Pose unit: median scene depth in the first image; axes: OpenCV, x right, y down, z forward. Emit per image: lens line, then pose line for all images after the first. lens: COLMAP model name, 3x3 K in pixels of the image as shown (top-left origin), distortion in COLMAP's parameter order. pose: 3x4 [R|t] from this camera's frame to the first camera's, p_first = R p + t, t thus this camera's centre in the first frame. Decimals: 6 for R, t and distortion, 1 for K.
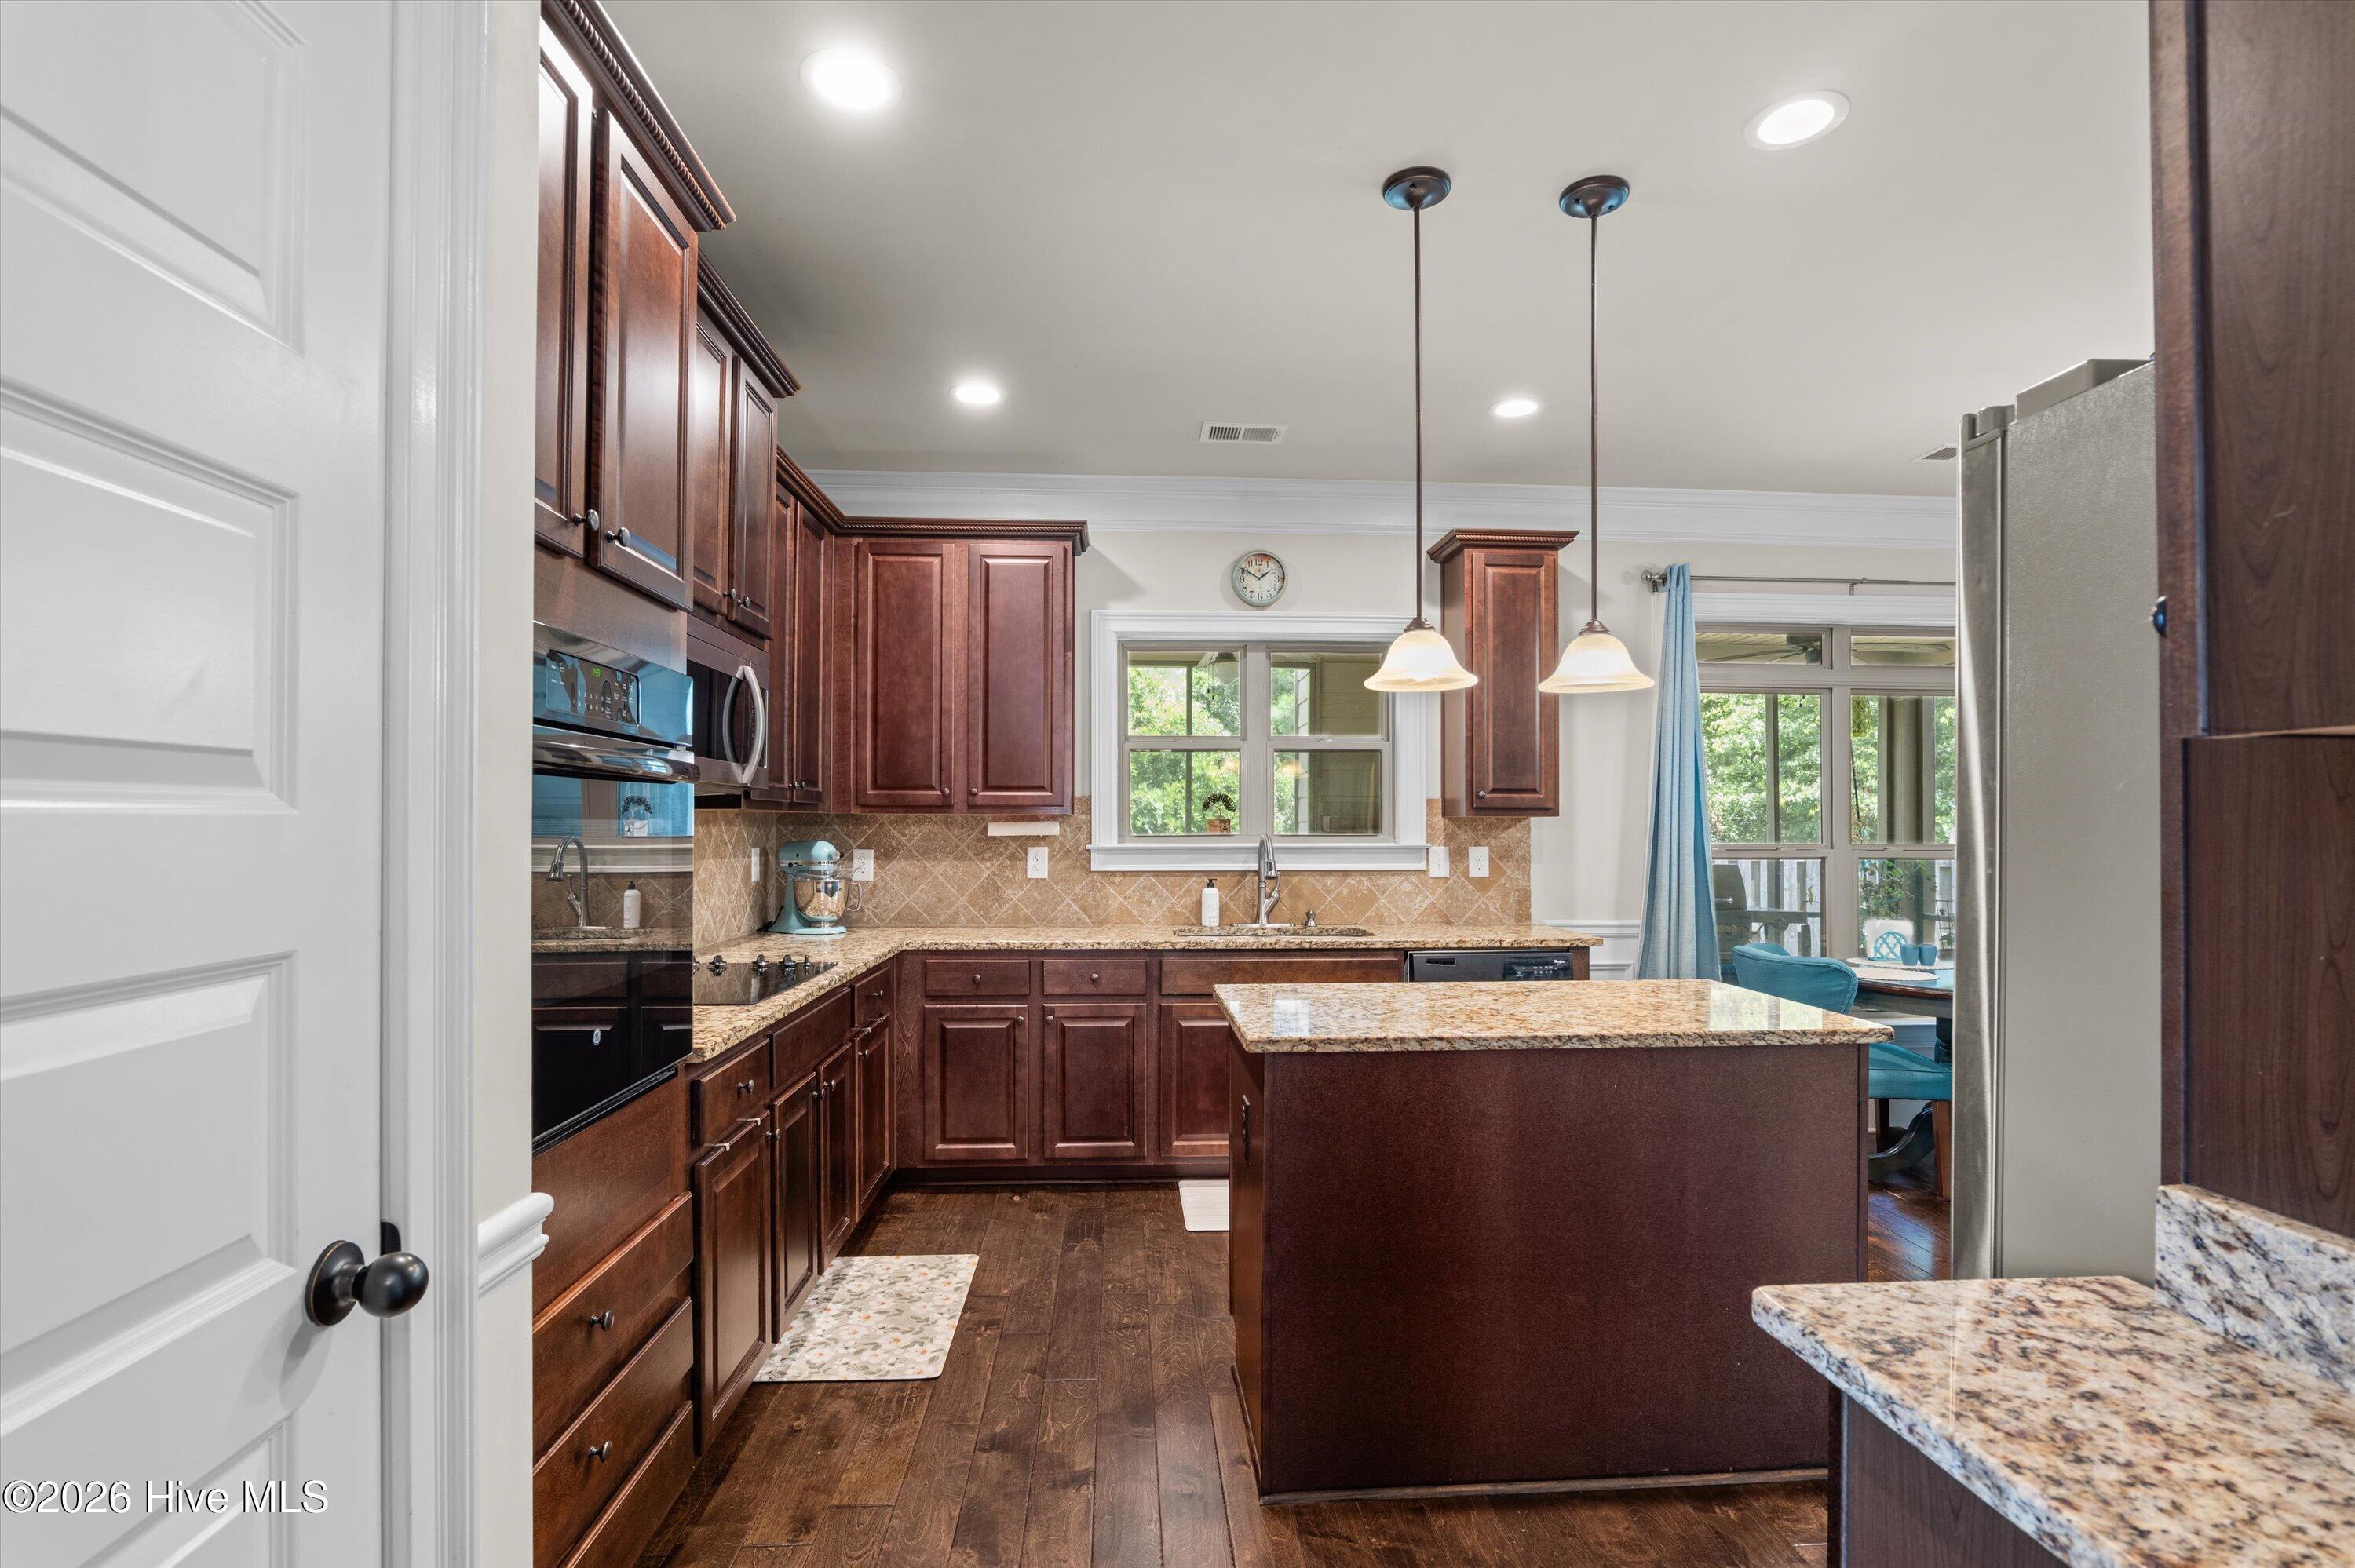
lens RADIAL K [[1106.9, 0, 1192.3], [0, 1106.9, 804.3], [0, 0, 1]] dist [-0.015780, 0.000771]
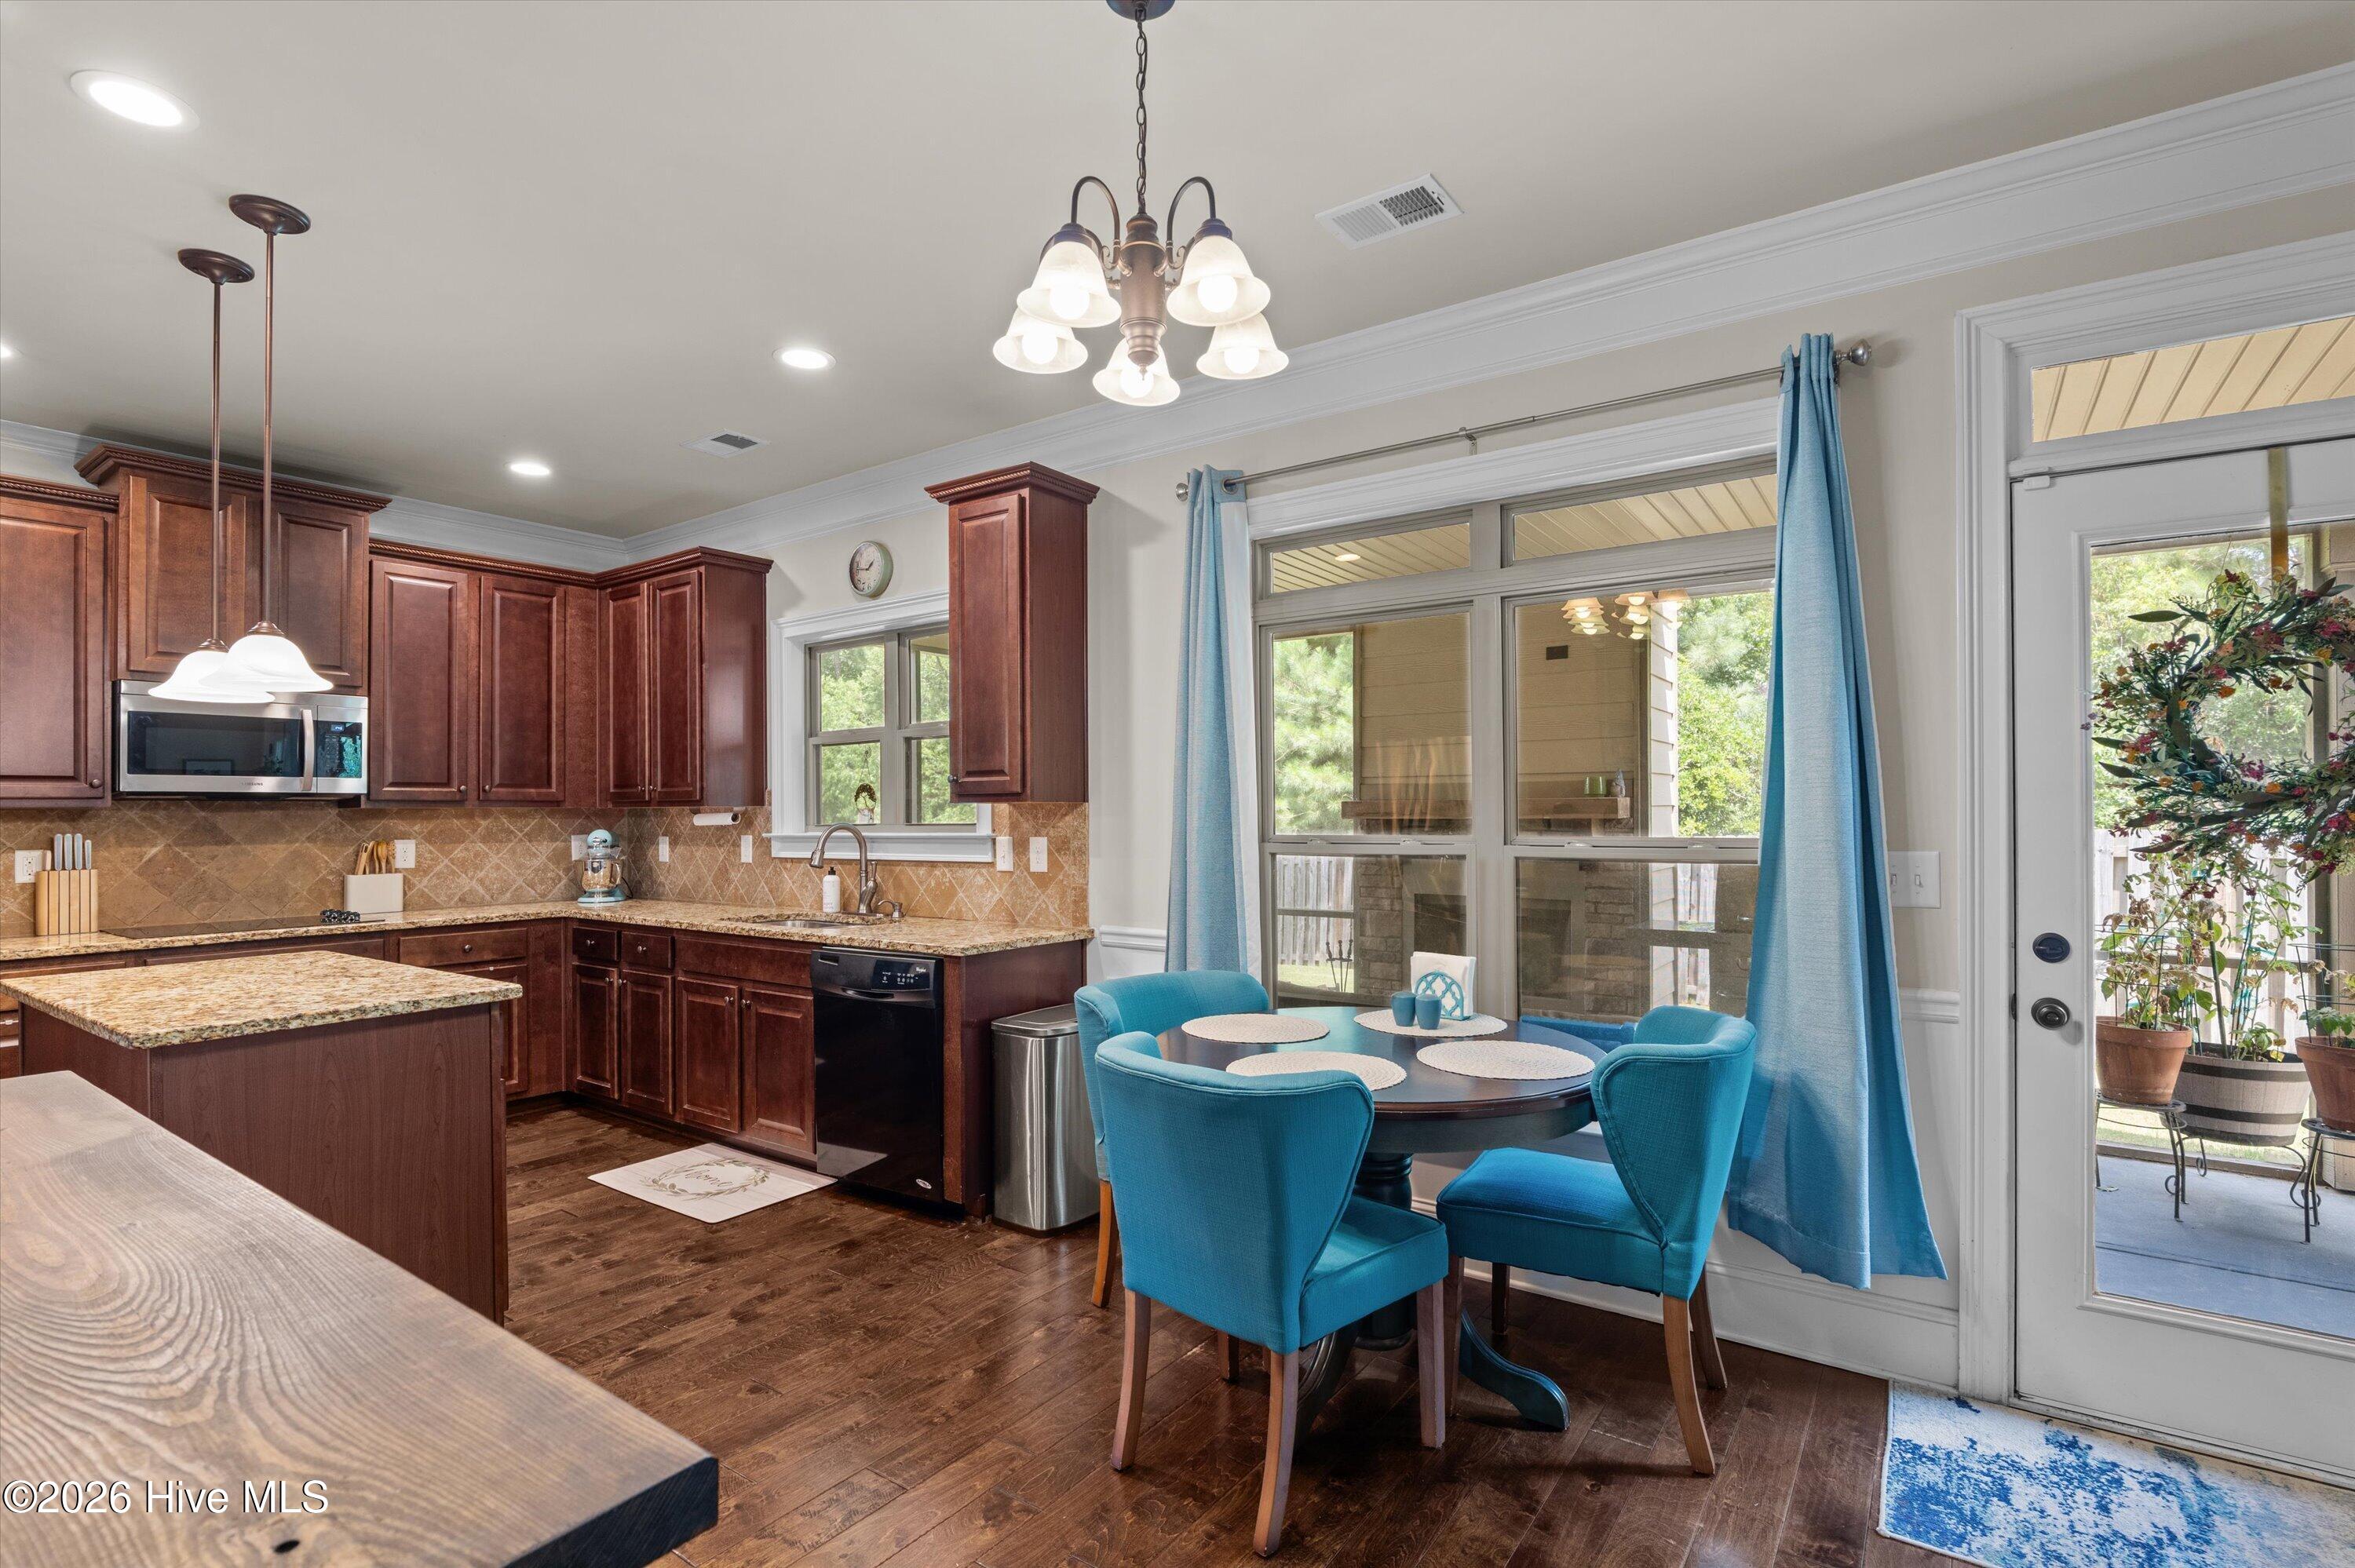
lens RADIAL K [[1106.9, 0, 1181.5], [0, 1106.9, 794.3], [0, 0, 1]] dist [-0.015780, 0.000771]
pose [[0.776048, -0.019458, -0.630373, 0.903961], [0.021075, 0.999766, -0.004915, 0.011243], [0.630321, -0.009471, 0.776277, 0.394642]]
